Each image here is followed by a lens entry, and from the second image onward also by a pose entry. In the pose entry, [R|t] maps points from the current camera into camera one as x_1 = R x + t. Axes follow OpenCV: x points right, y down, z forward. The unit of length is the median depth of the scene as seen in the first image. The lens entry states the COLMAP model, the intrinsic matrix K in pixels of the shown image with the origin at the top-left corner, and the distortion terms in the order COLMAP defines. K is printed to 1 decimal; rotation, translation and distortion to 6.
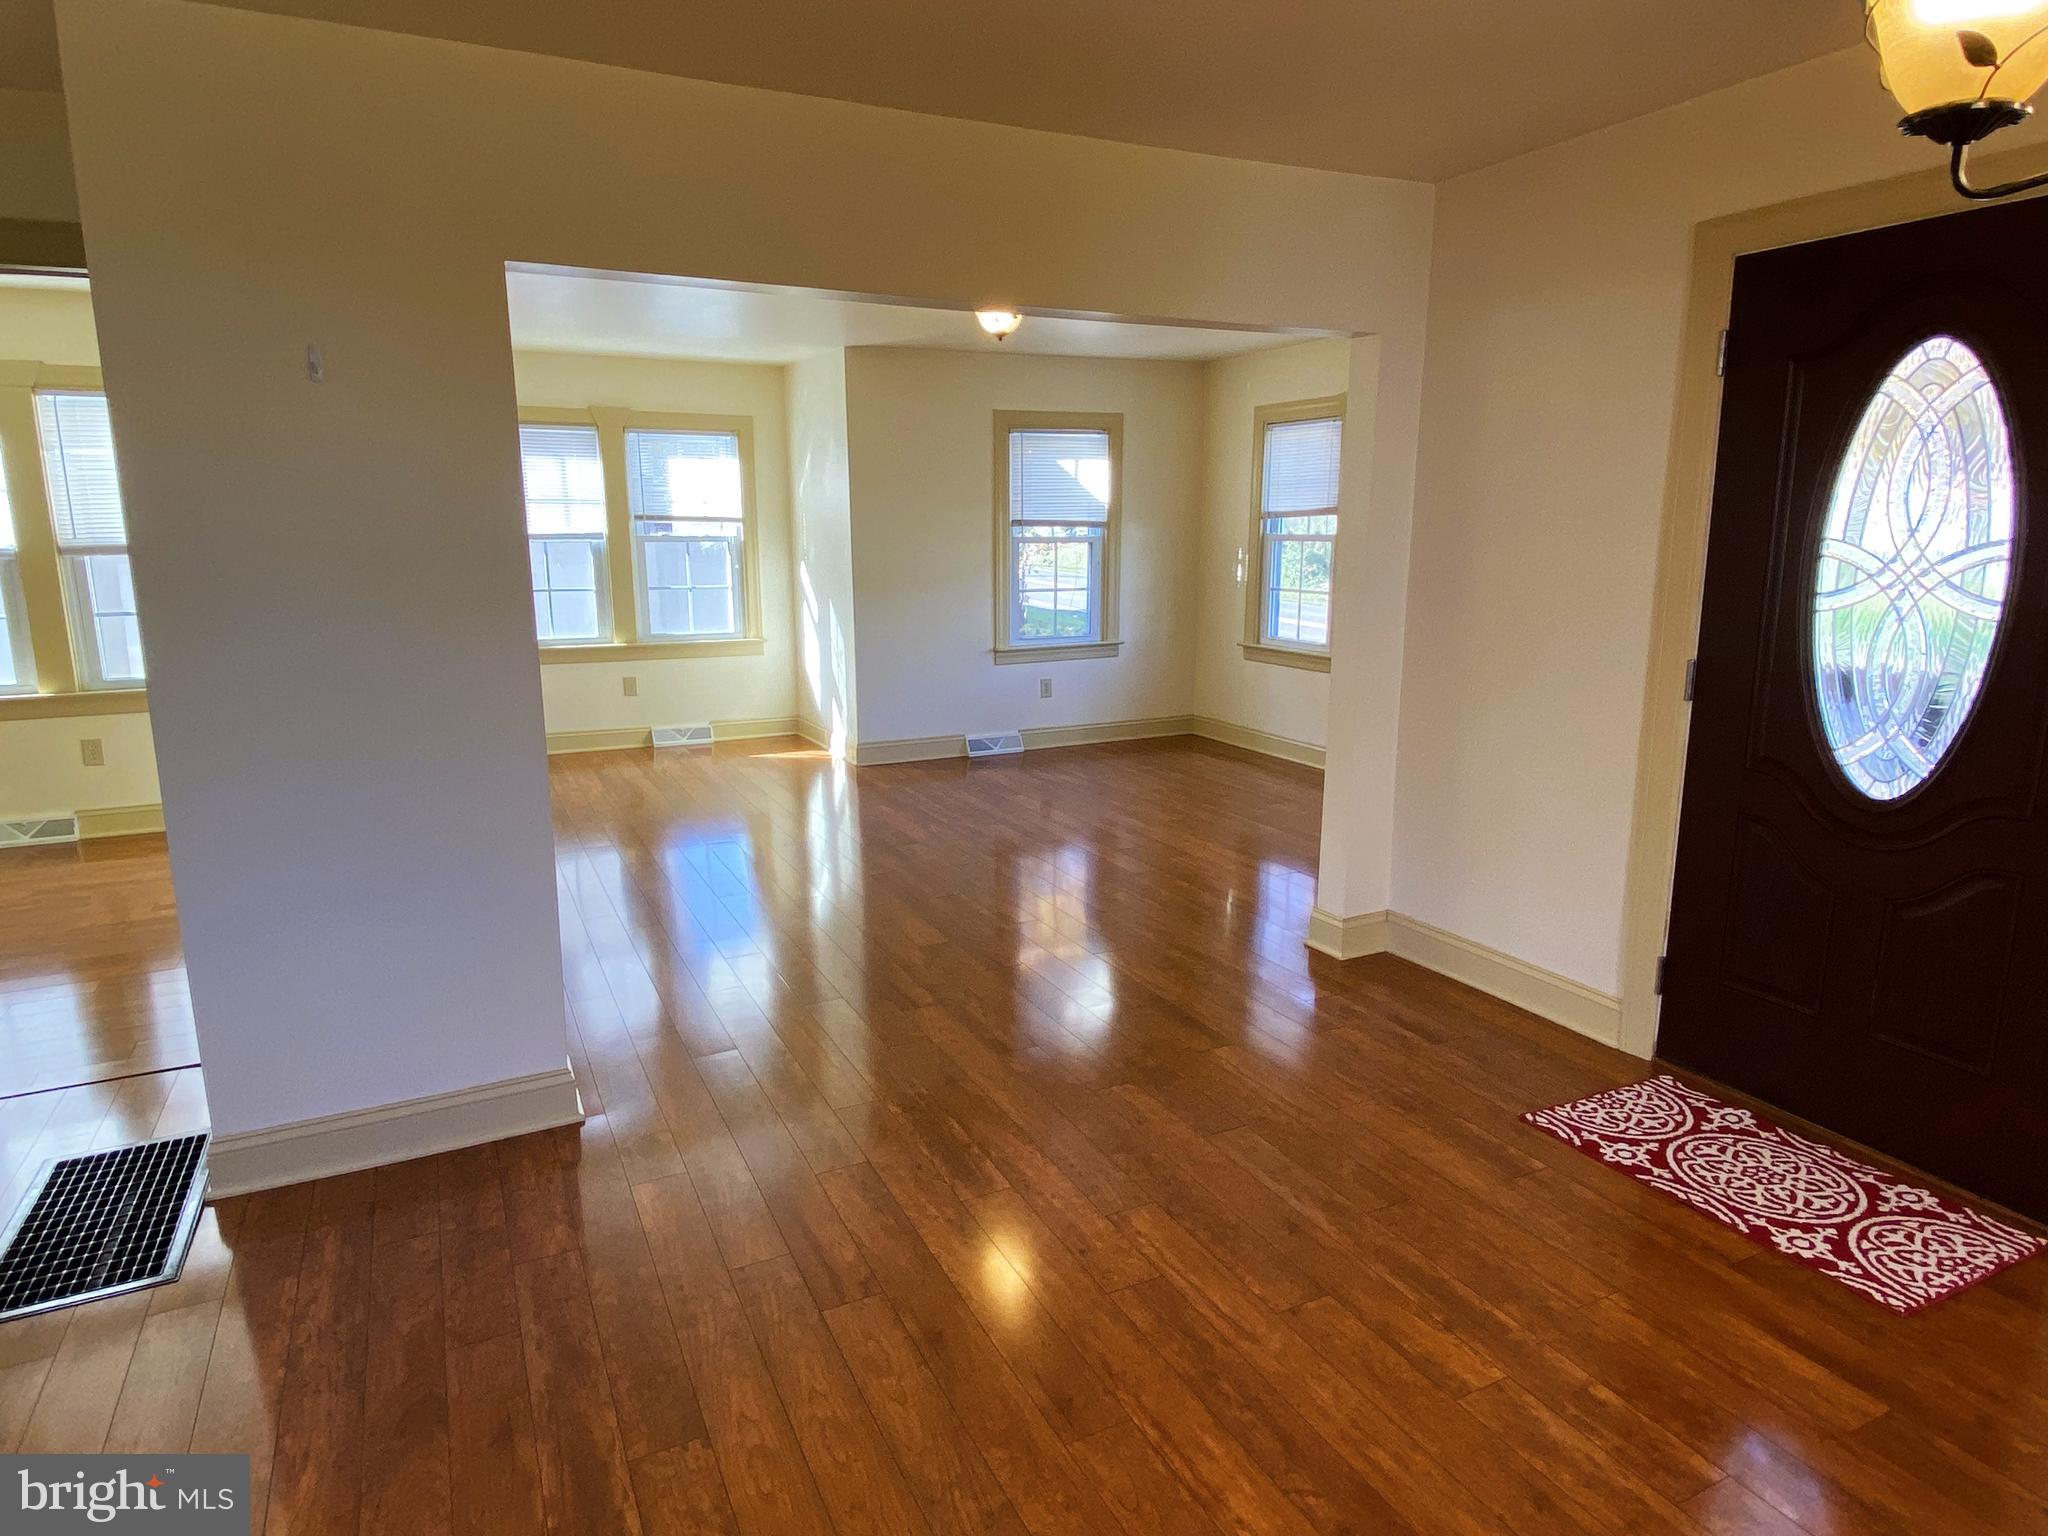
lens RADIAL K [[1173.1, 0, 1017.3], [0, 1173.1, 759.4], [0, 0, 1]] dist [0.046454, -0.042510]
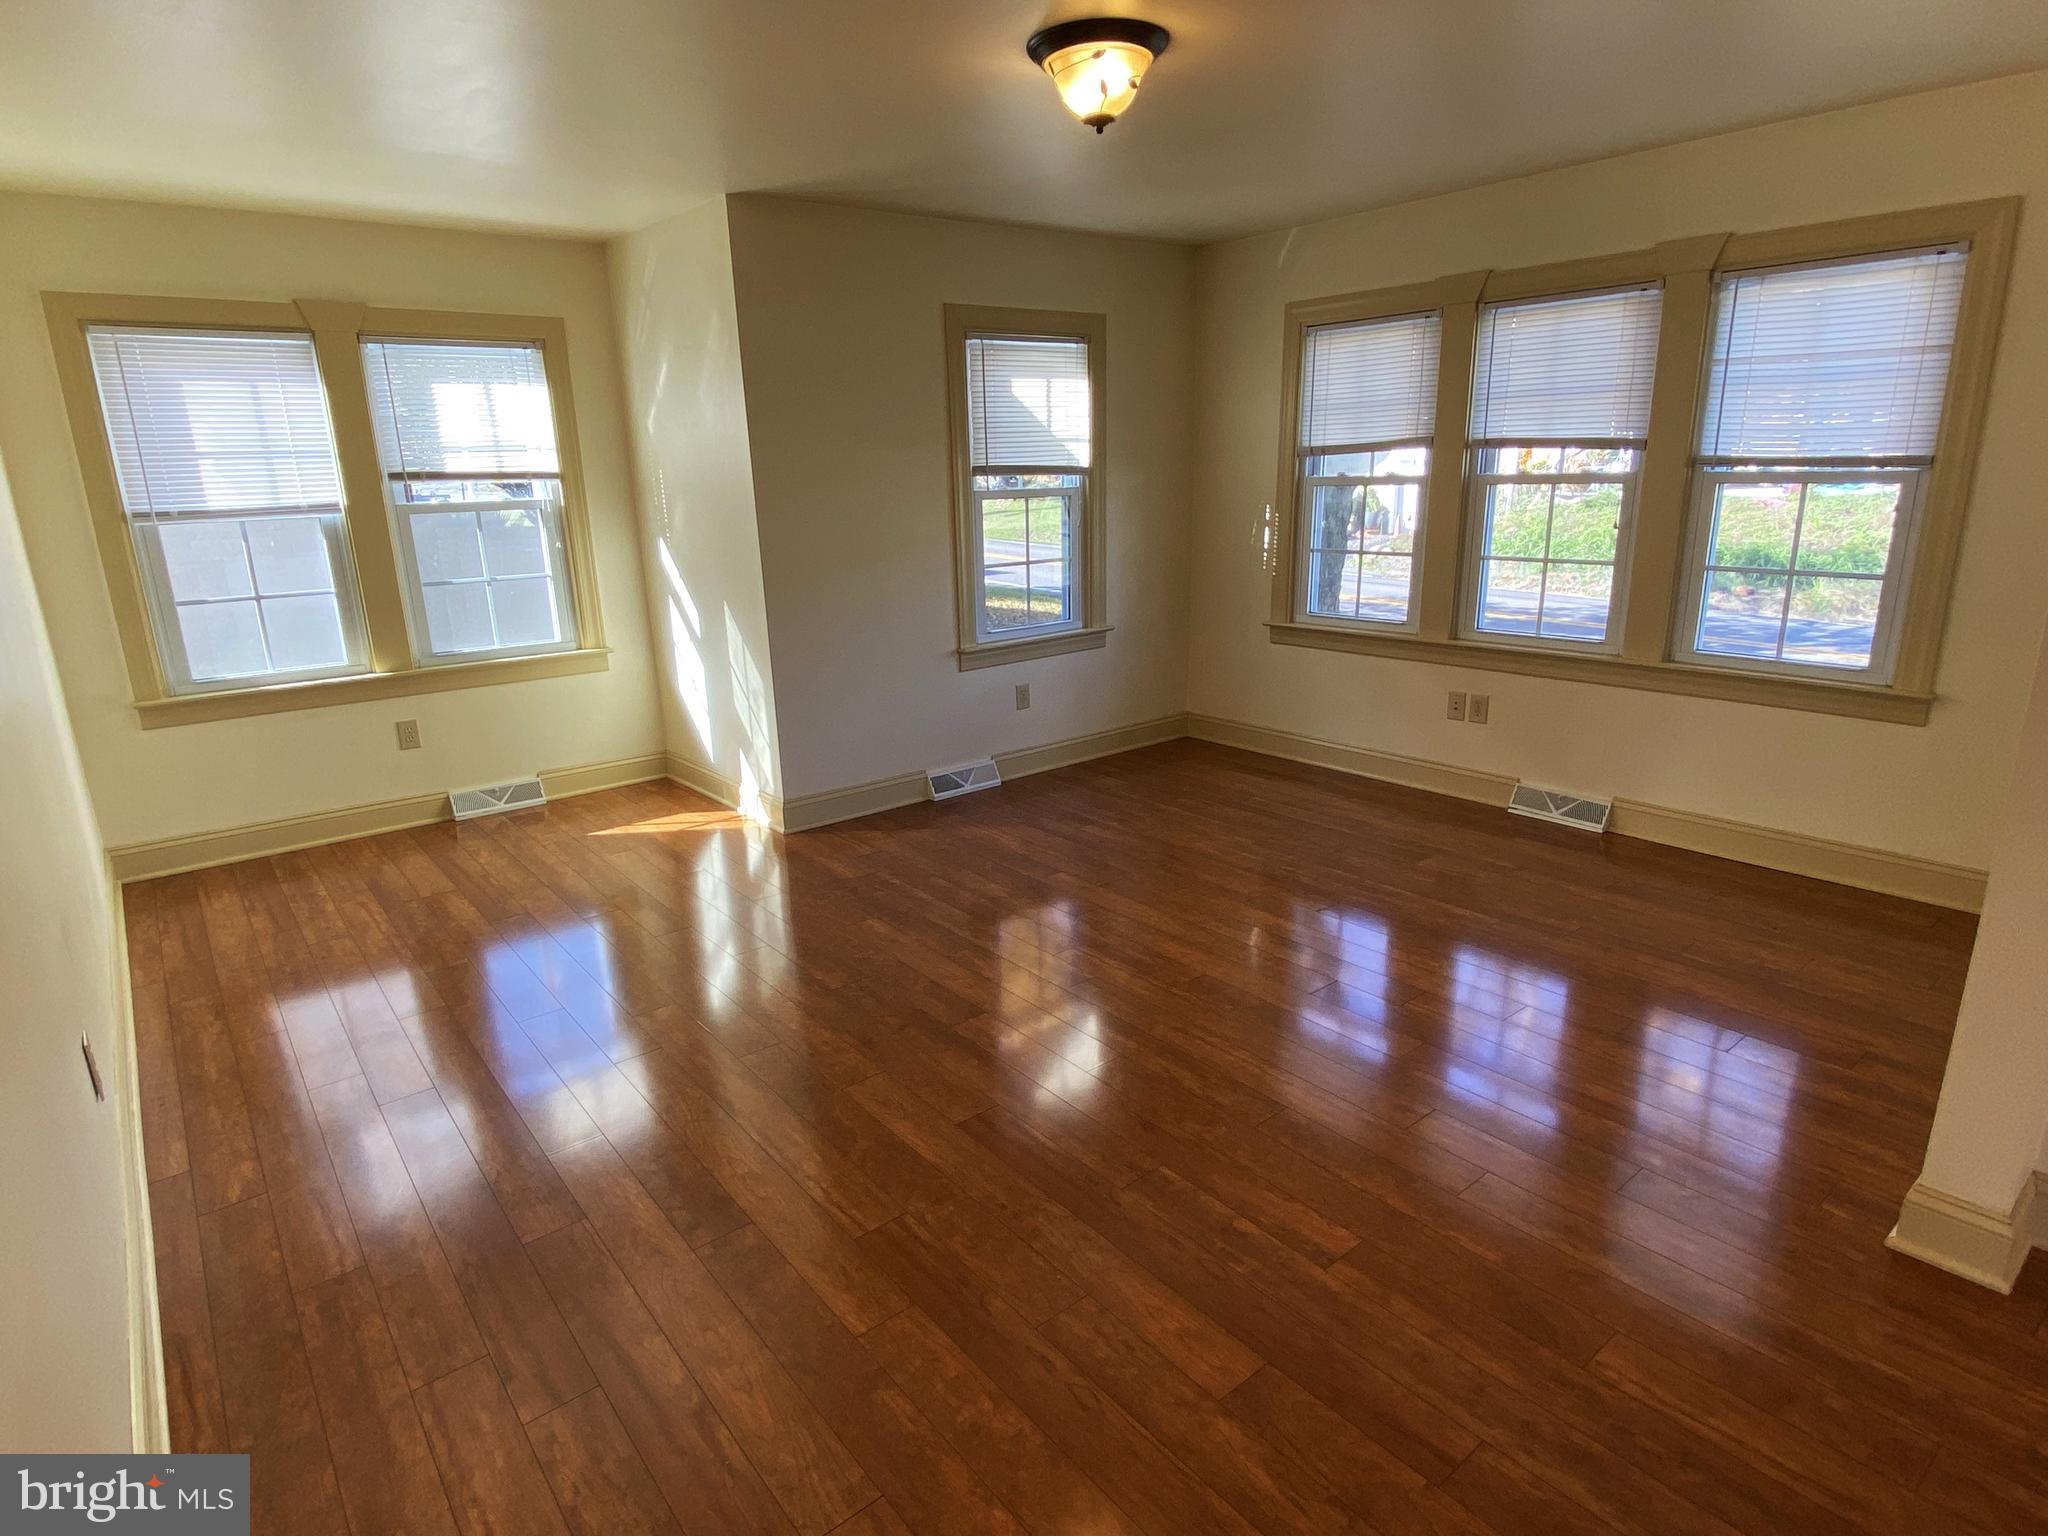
lens RADIAL K [[1133.8, 0, 1028.4], [0, 1133.8, 797.1], [0, 0, 1]] dist [0.046017, -0.038154]
pose [[0.973705, -0.086494, 0.210756, -0.129525], [0.069540, 0.993815, 0.086581, -0.060084], [-0.216941, -0.069648, 0.973697, 0.297014]]
